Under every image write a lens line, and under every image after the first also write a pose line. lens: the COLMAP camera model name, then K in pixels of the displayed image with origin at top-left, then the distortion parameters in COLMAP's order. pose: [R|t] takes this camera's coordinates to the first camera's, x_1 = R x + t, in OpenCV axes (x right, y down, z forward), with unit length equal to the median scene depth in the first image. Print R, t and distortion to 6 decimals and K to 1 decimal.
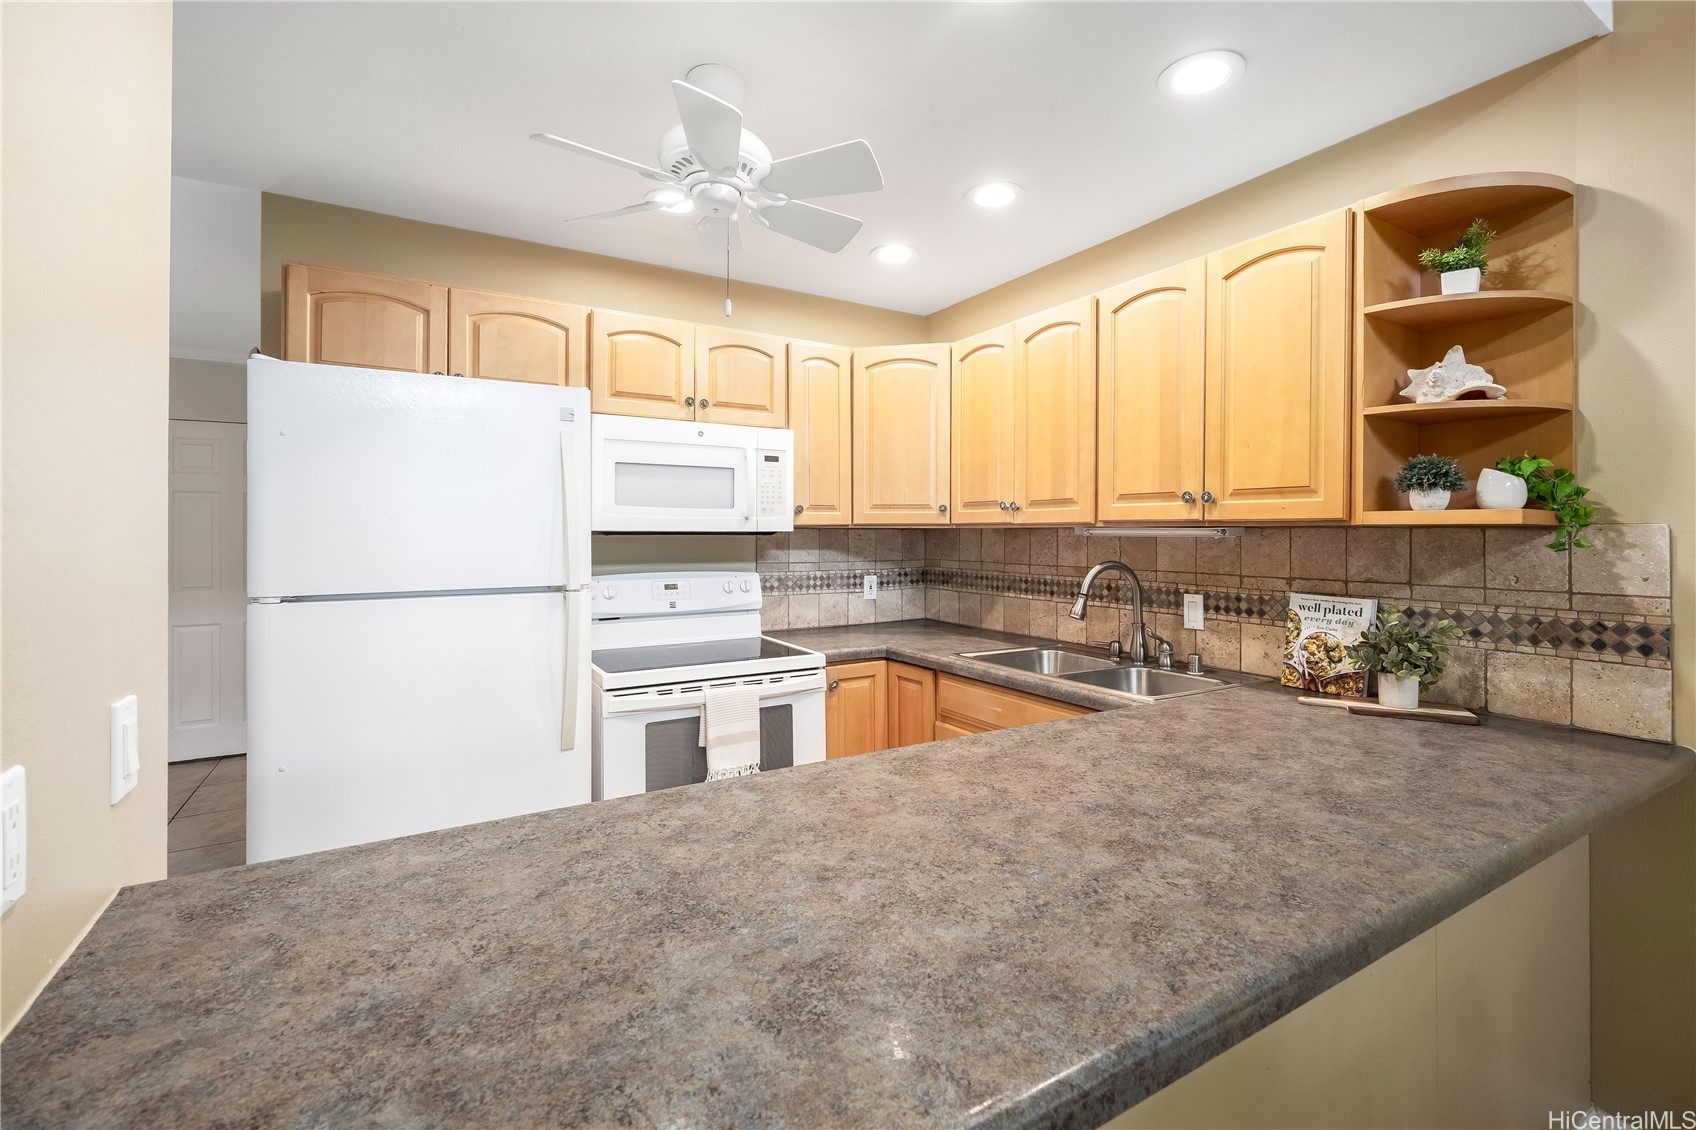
lens RADIAL K [[725.1, 0, 849.6], [0, 725.1, 531.9], [0, 0, 1]] dist [-0.002129, -0.000201]
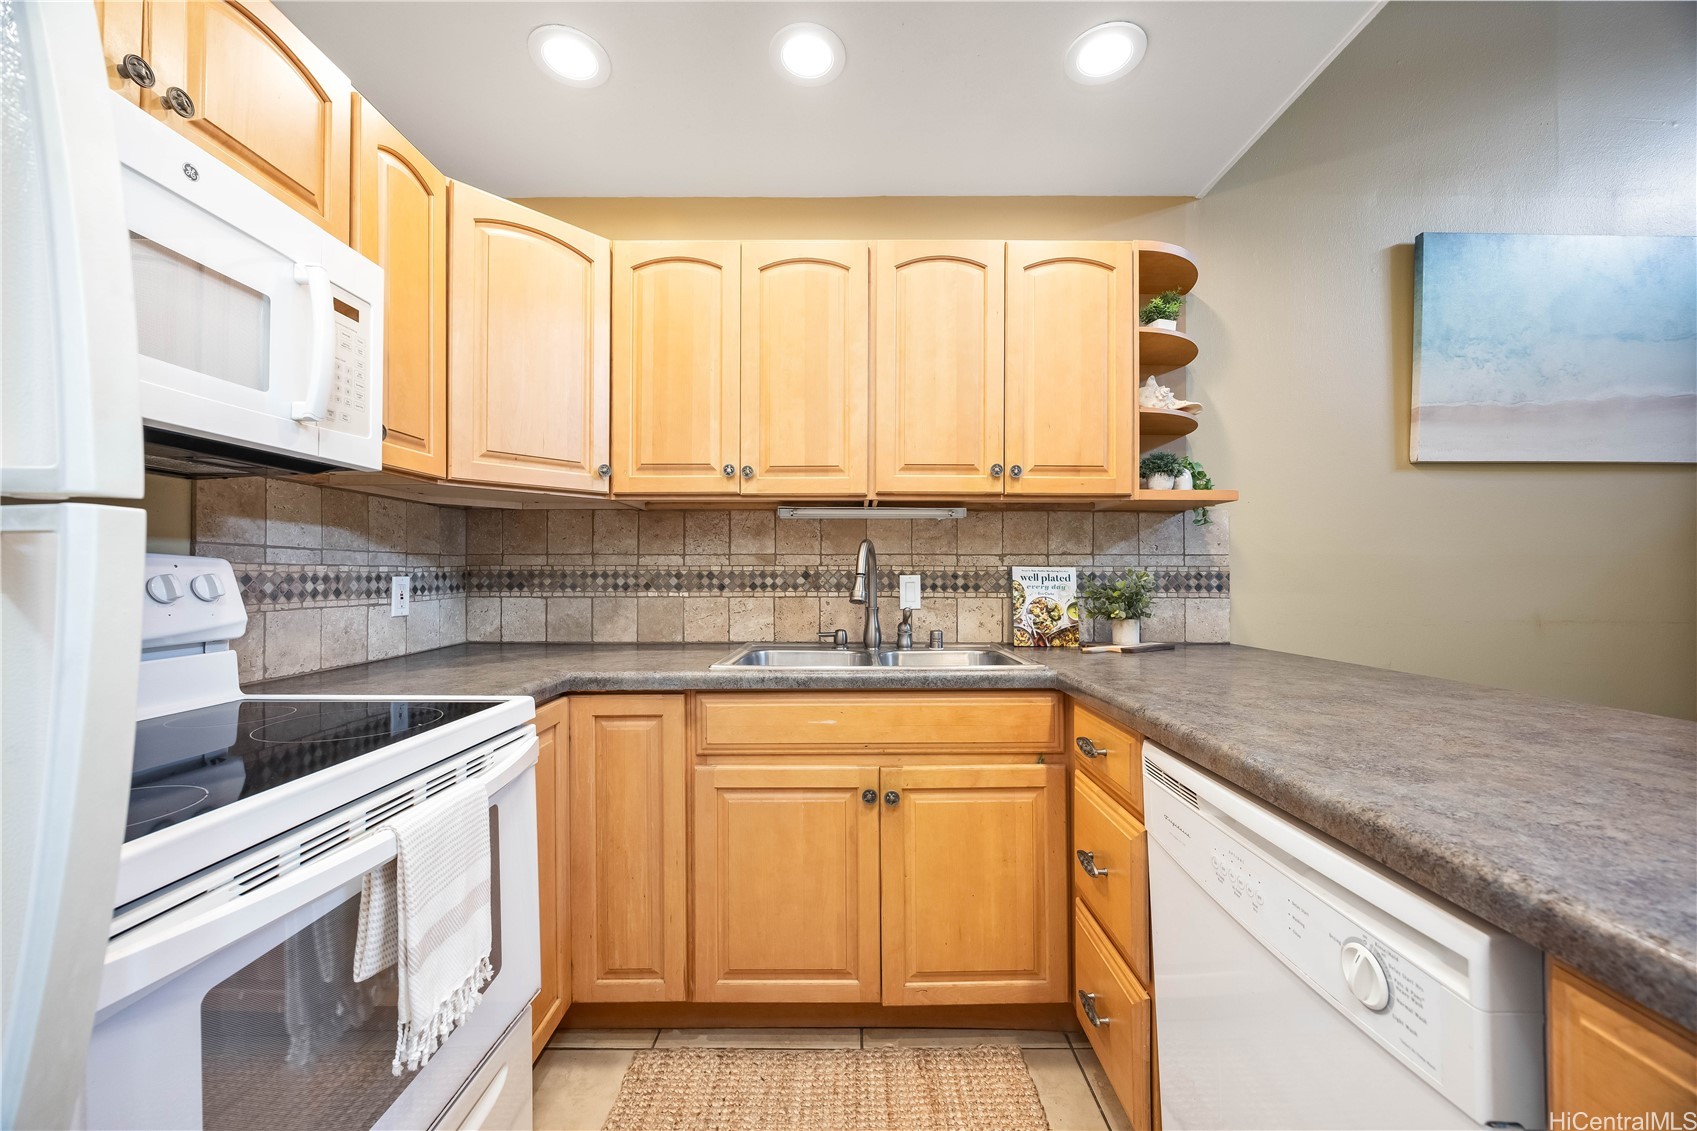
lens RADIAL K [[649.0, 0, 841.3], [0, 649.0, 569.4], [0, 0, 1]] dist [-0.001979, -0.000227]
pose [[0.518151, 0.006035, 0.855268, -0.319436], [-0.003490, 0.999982, -0.004941, 0.073383], [-0.855282, -0.000425, 0.518163, 0.538293]]
